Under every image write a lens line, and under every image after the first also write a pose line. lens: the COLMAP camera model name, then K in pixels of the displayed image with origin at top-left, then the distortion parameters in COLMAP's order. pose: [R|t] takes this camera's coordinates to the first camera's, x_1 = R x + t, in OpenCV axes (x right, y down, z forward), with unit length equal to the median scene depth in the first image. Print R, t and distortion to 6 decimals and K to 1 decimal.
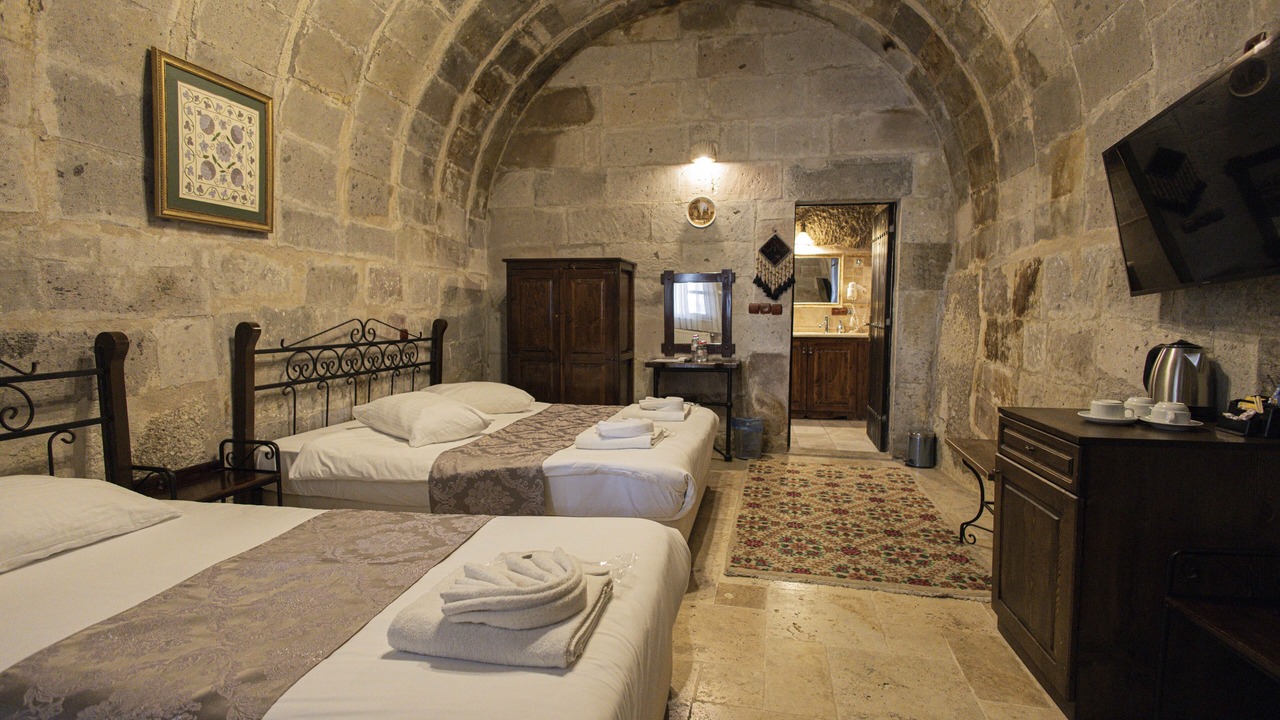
lens RADIAL K [[629.4, 0, 640.0], [0, 629.4, 360.0], [0, 0, 1]] dist [0.016078, -0.000262]
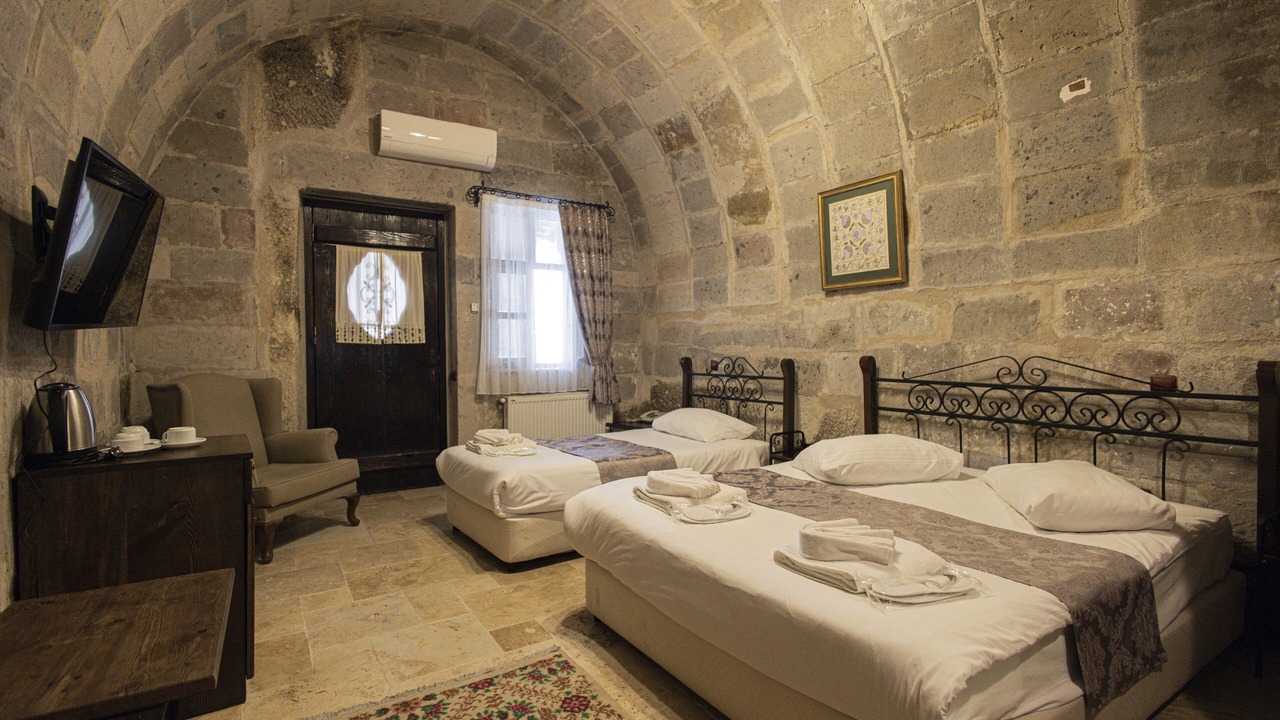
lens RADIAL K [[629.4, 0, 640.0], [0, 629.4, 360.0], [0, 0, 1]] dist [0.016078, -0.000262]
pose [[-0.723368, 0.014487, -0.690311, 0.610725], [-0.050614, 0.995977, 0.073940, -0.120462], [0.688605, 0.088426, -0.719725, 1.569762]]
